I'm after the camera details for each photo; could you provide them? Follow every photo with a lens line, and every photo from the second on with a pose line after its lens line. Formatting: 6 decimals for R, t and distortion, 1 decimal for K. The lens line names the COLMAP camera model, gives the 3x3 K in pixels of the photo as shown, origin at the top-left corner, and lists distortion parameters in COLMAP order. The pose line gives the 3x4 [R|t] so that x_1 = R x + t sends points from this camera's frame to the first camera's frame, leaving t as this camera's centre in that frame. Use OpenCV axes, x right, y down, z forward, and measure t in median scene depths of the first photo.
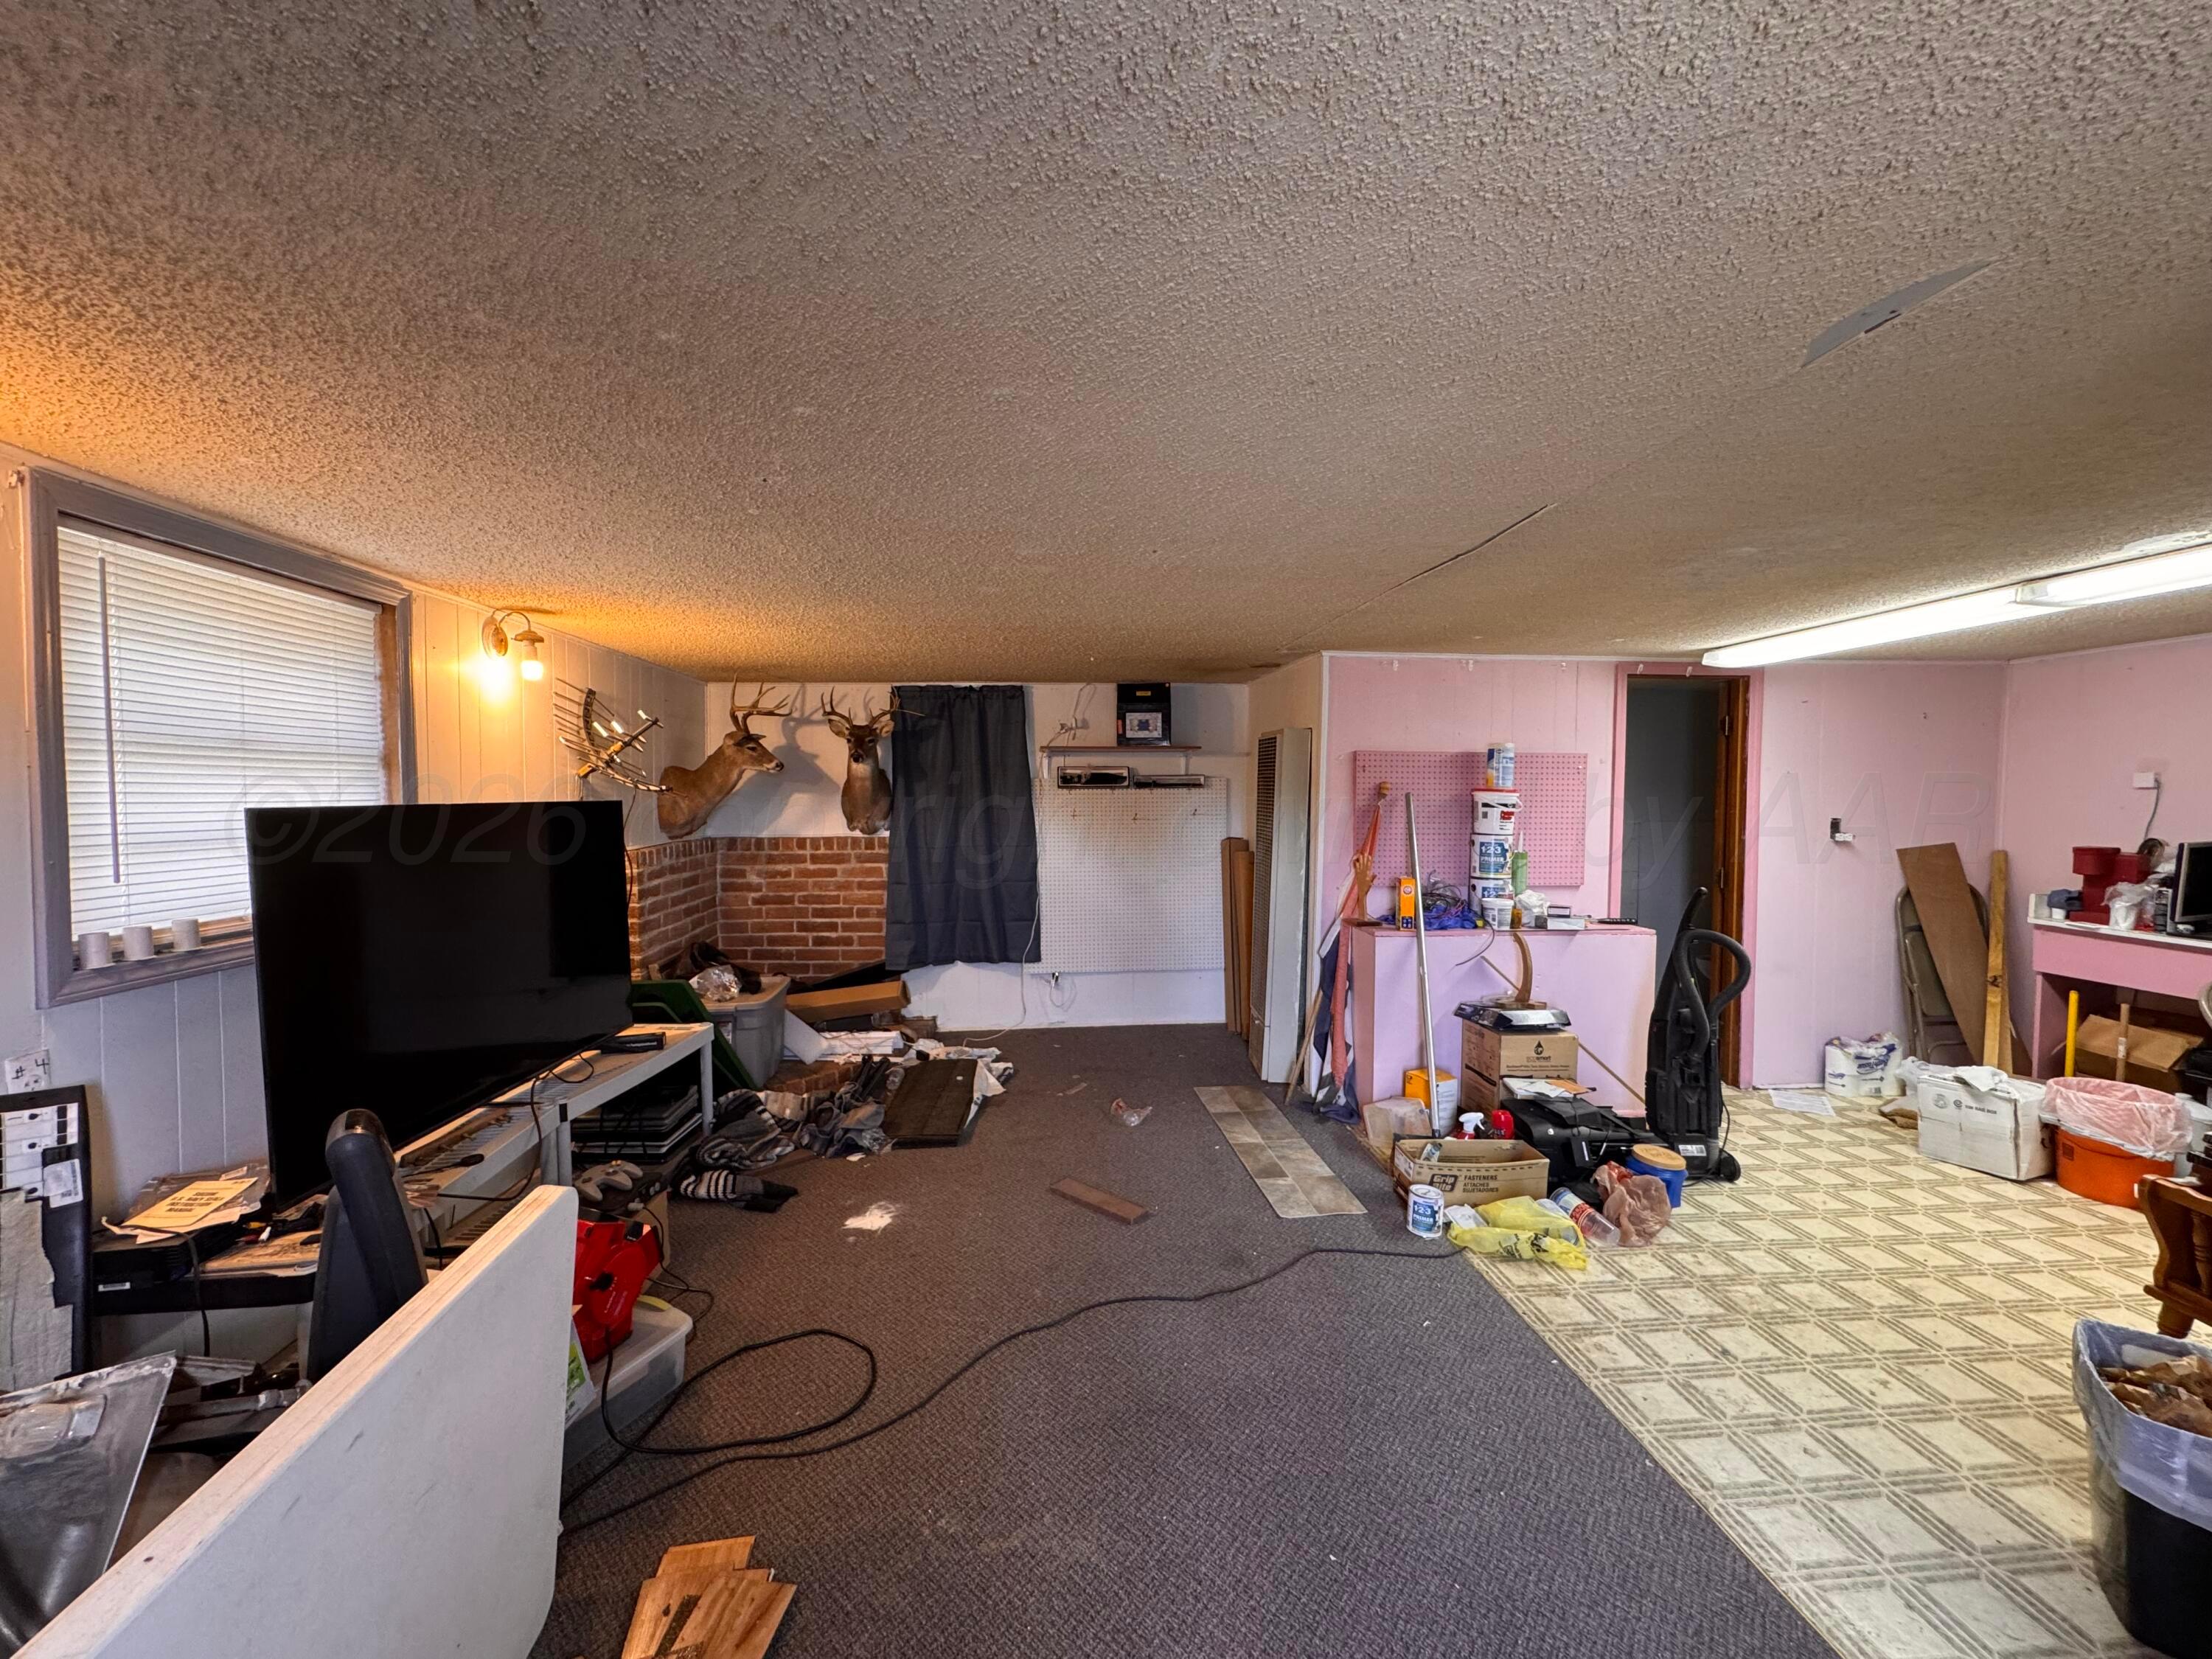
lens RADIAL K [[878.7, 0, 1103.7], [0, 878.7, 826.5], [0, 0, 1]] dist [-0.002864, 0.000786]
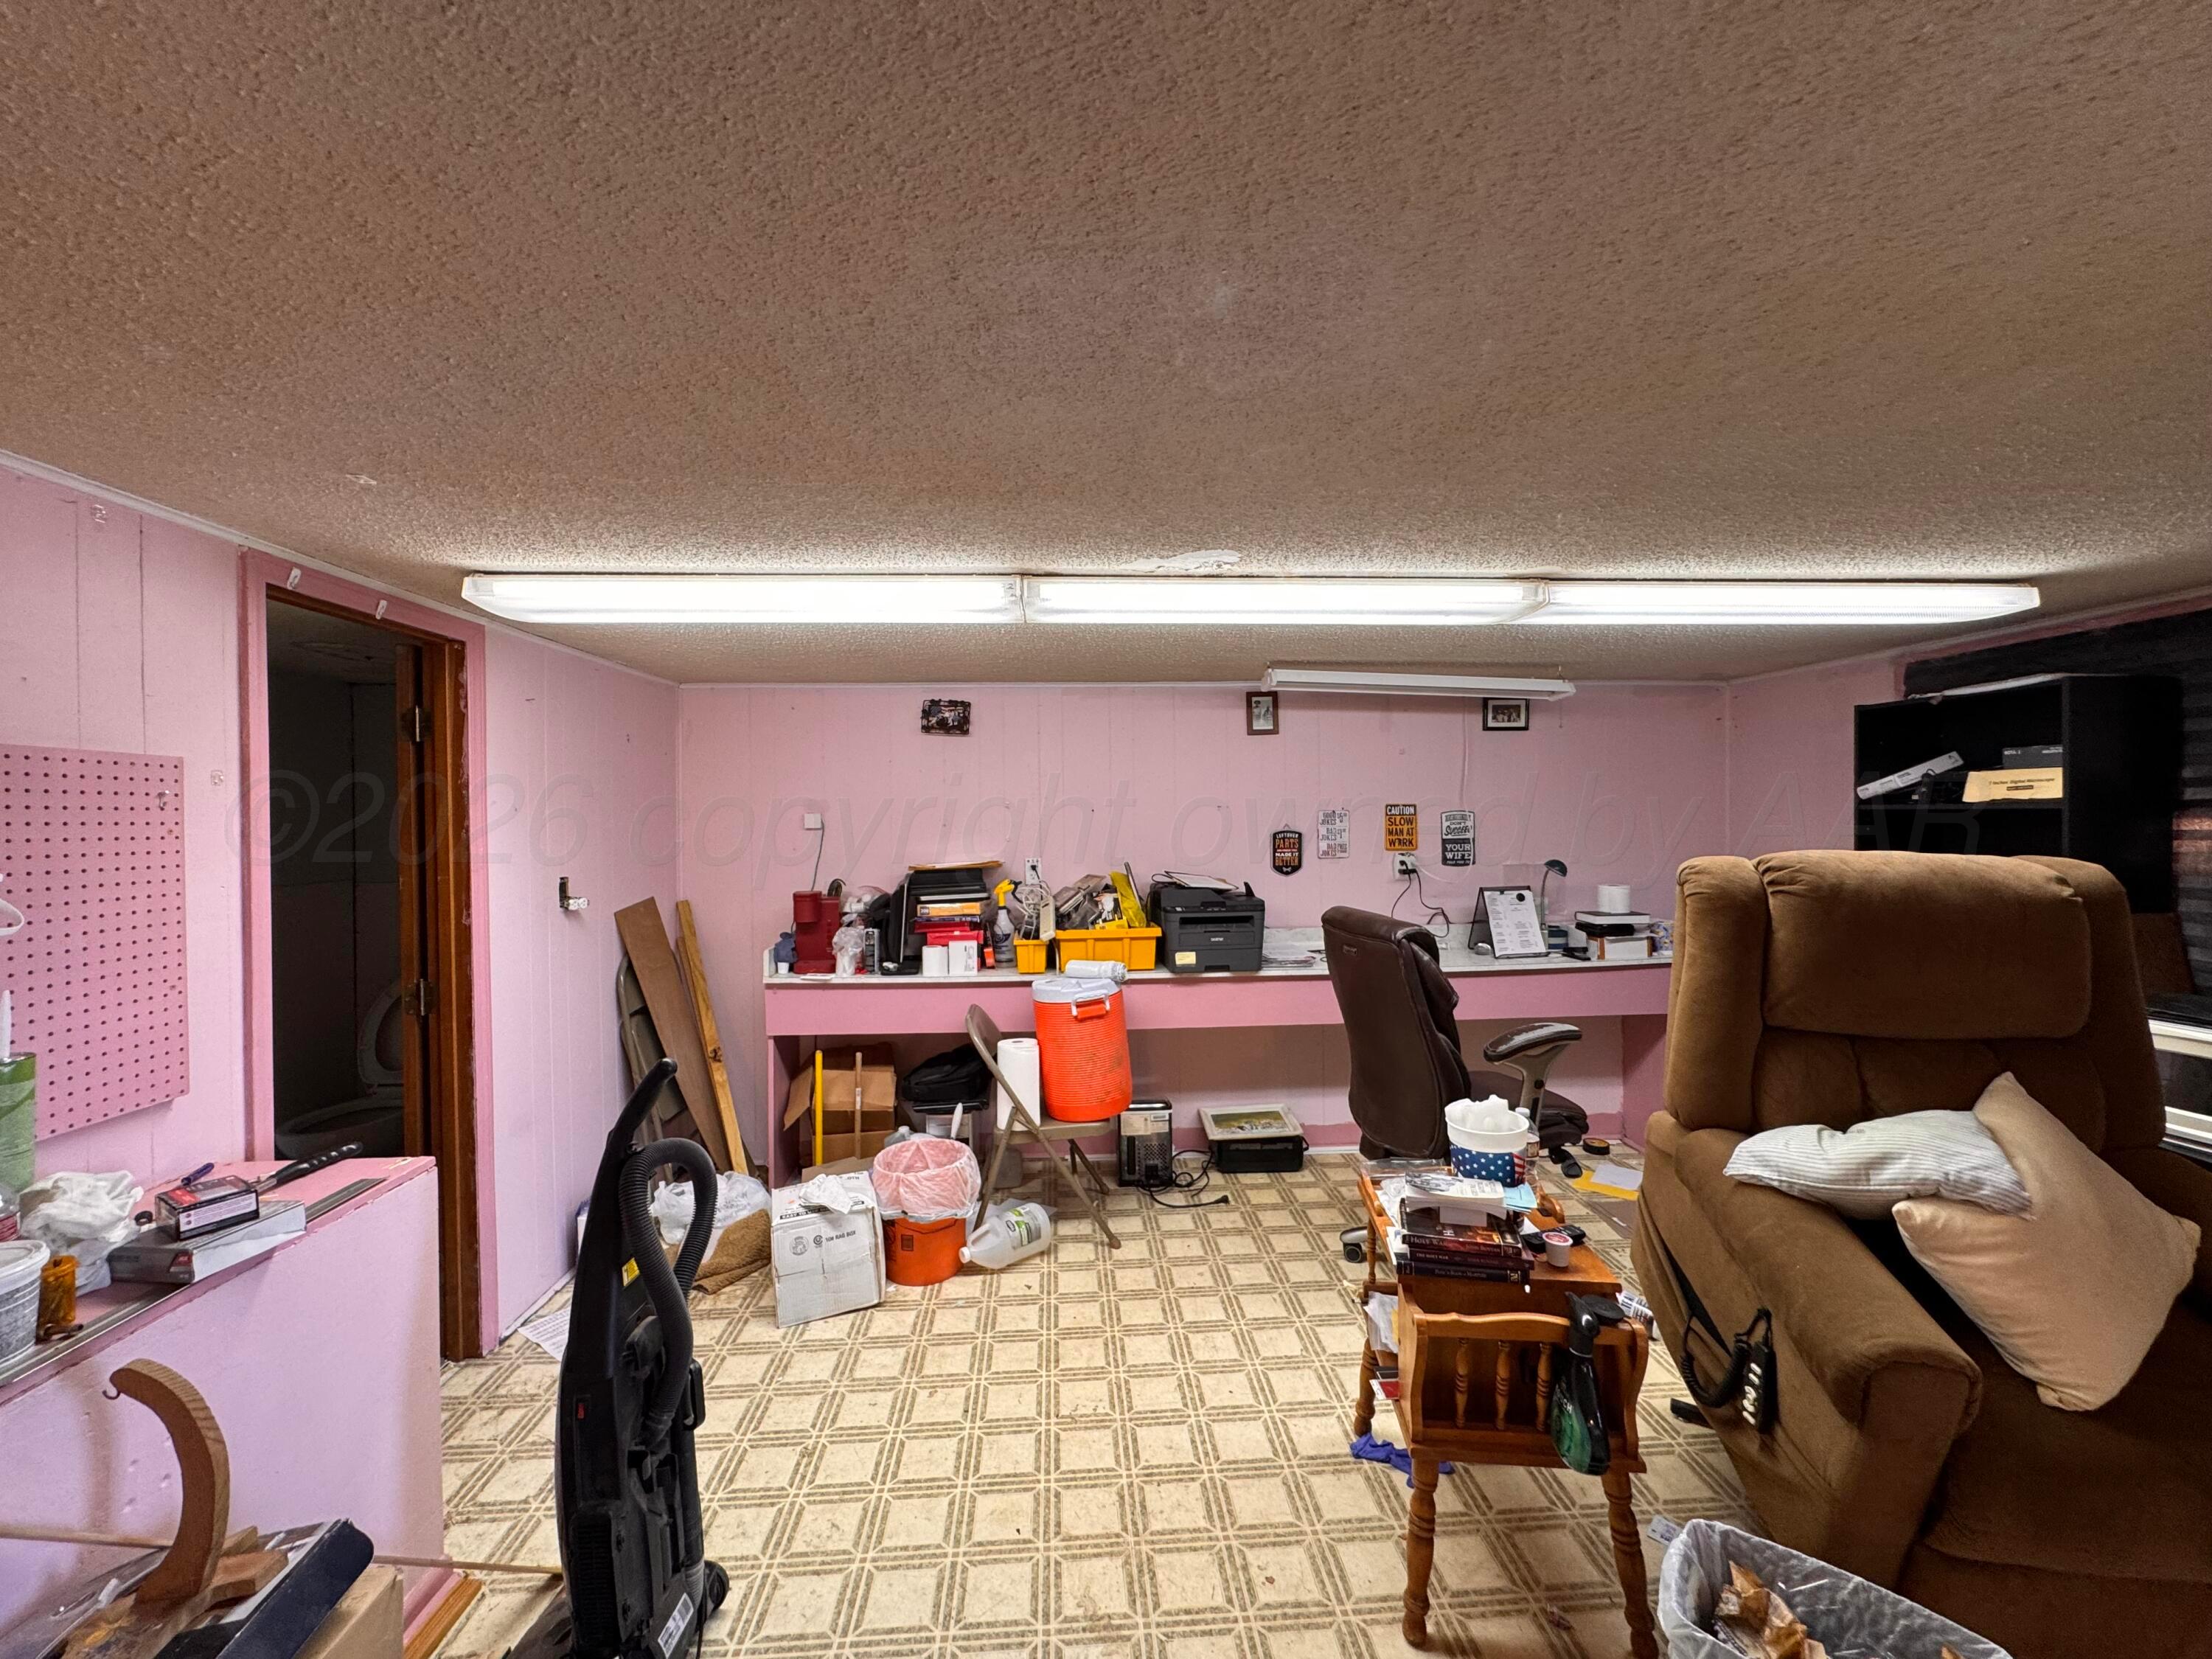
lens RADIAL K [[878.7, 0, 1103.7], [0, 878.7, 826.5], [0, 0, 1]] dist [-0.002864, 0.000786]
pose [[0.024712, -0.011284, 0.999631, 0.177520], [0.045521, 0.998912, 0.010151, -0.039537], [-0.998658, 0.045253, 0.025199, 0.608197]]
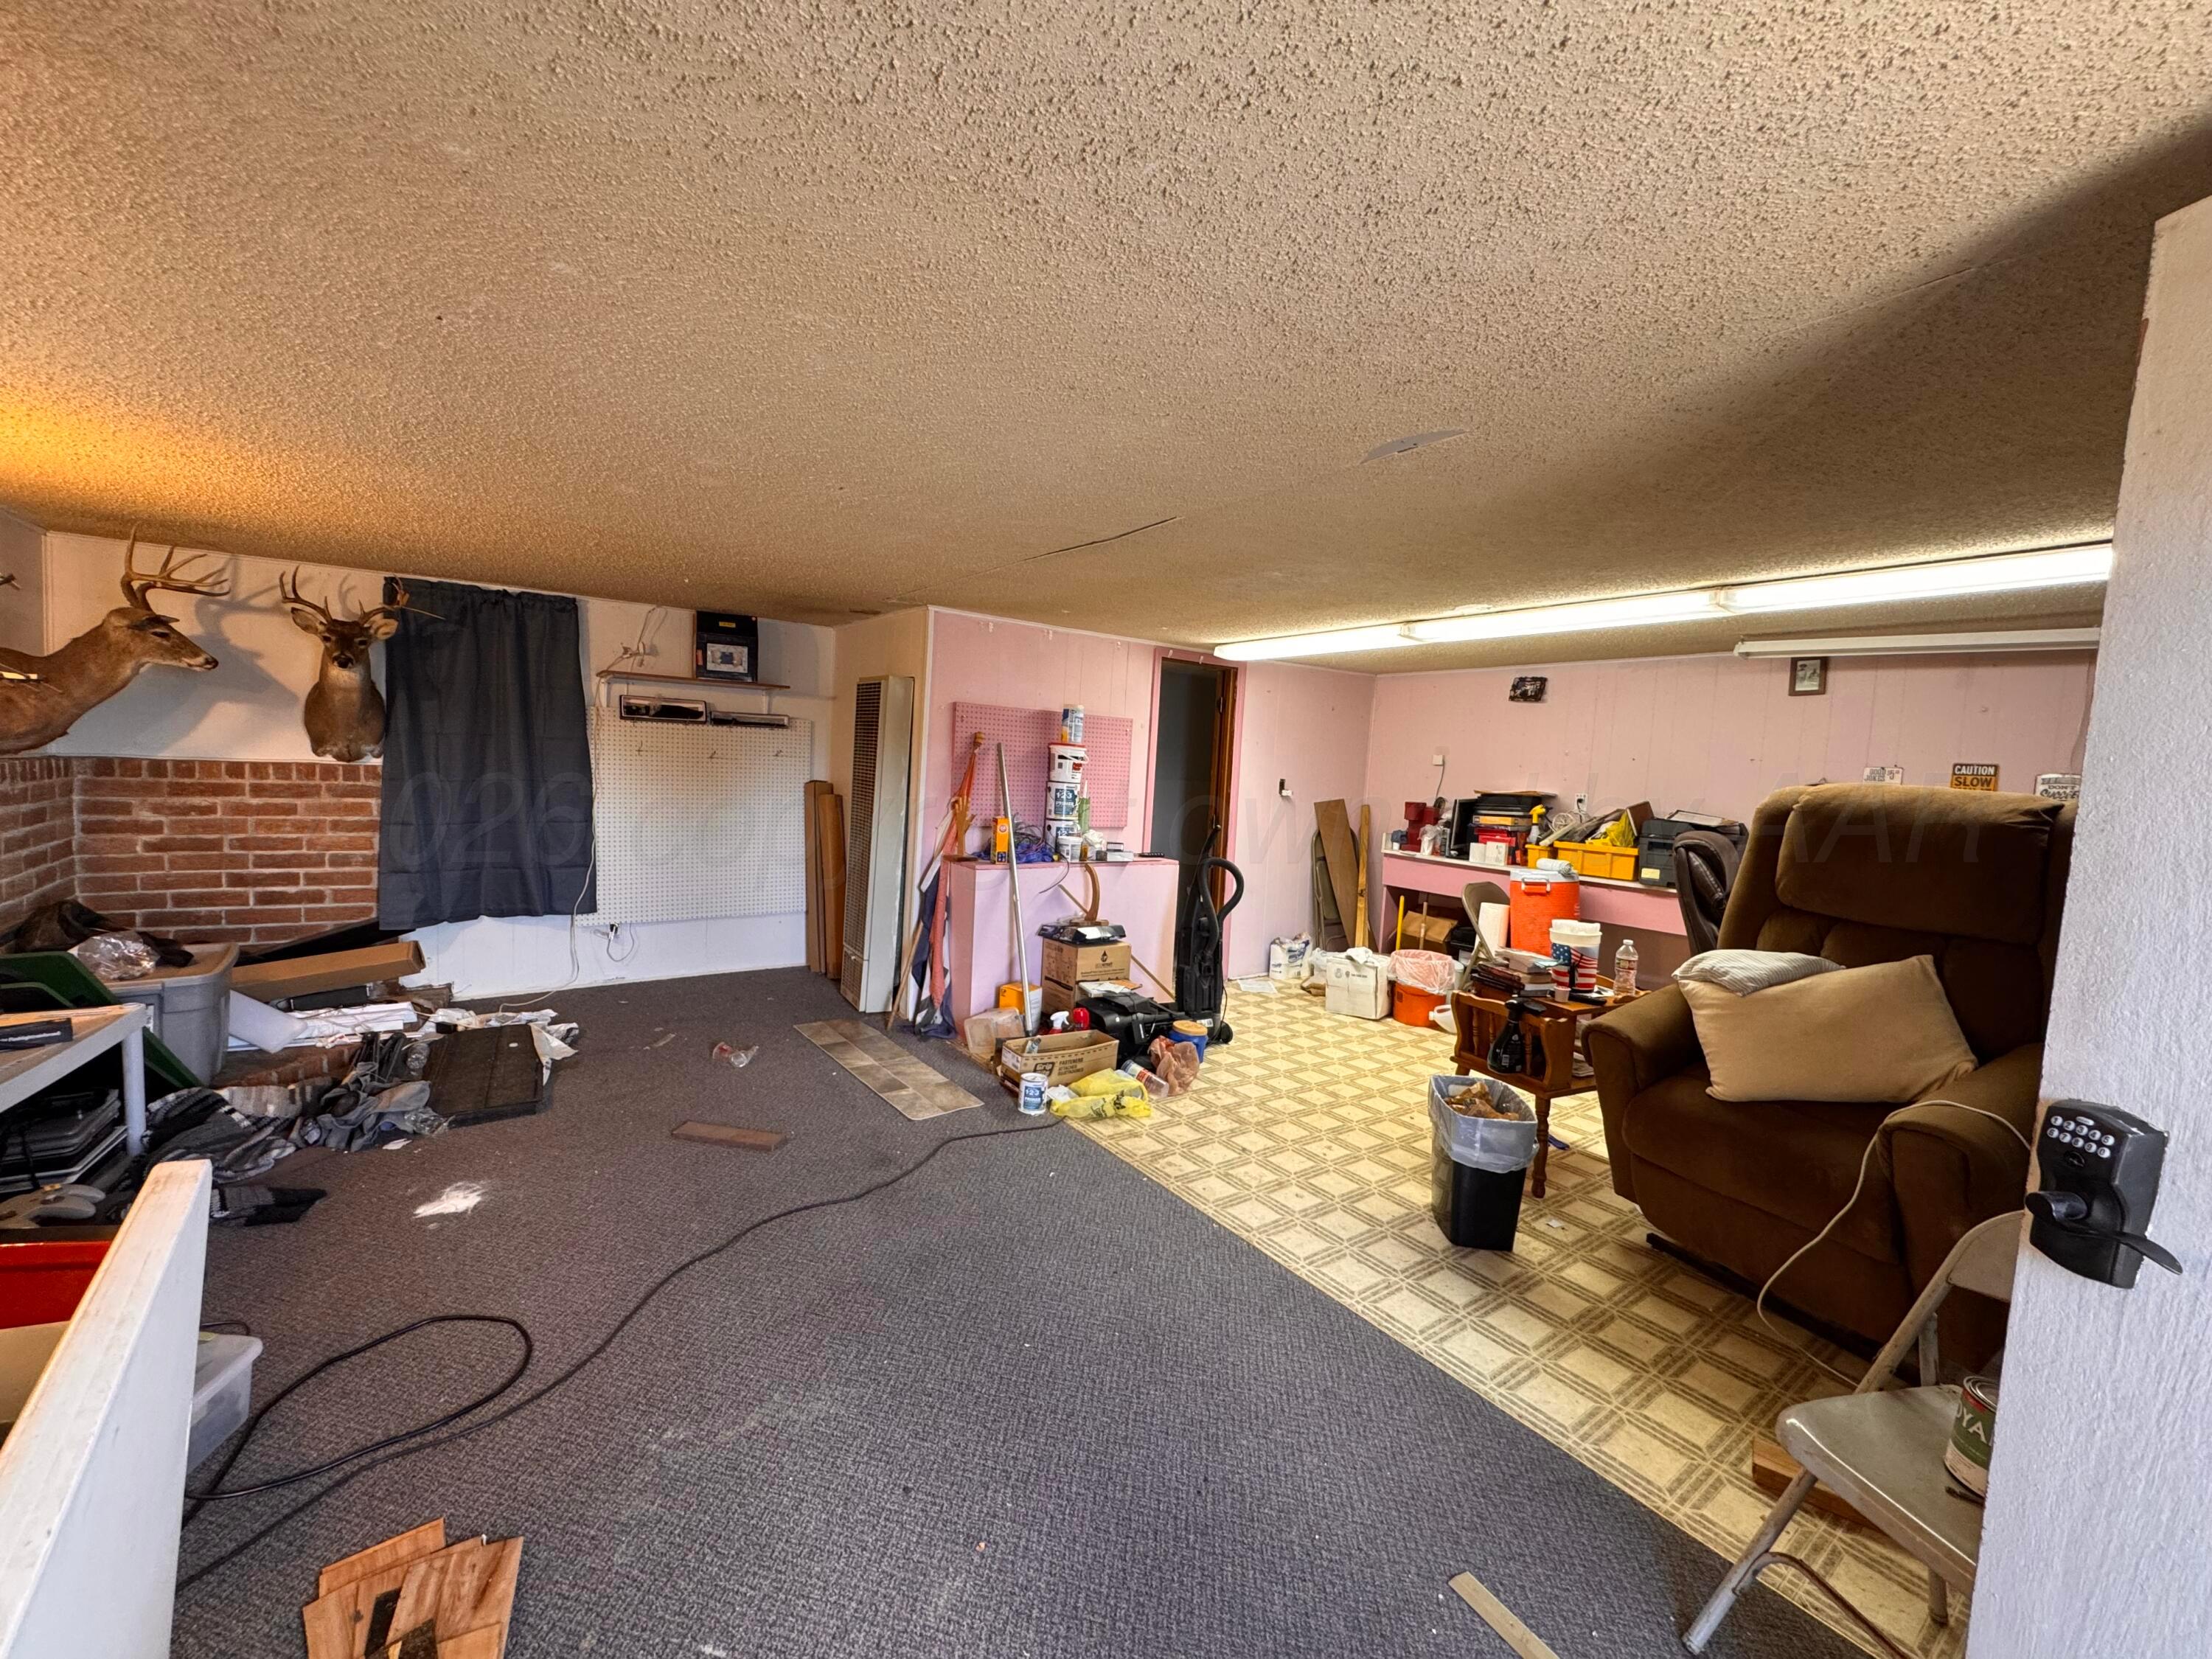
lens RADIAL K [[878.7, 0, 1103.7], [0, 878.7, 826.5], [0, 0, 1]] dist [-0.002864, 0.000786]
pose [[0.856922, 0.004983, 0.515422, -0.118807], [-0.030663, 0.998675, 0.041324, 0.017920], [-0.514533, -0.051216, 0.855940, -0.034229]]
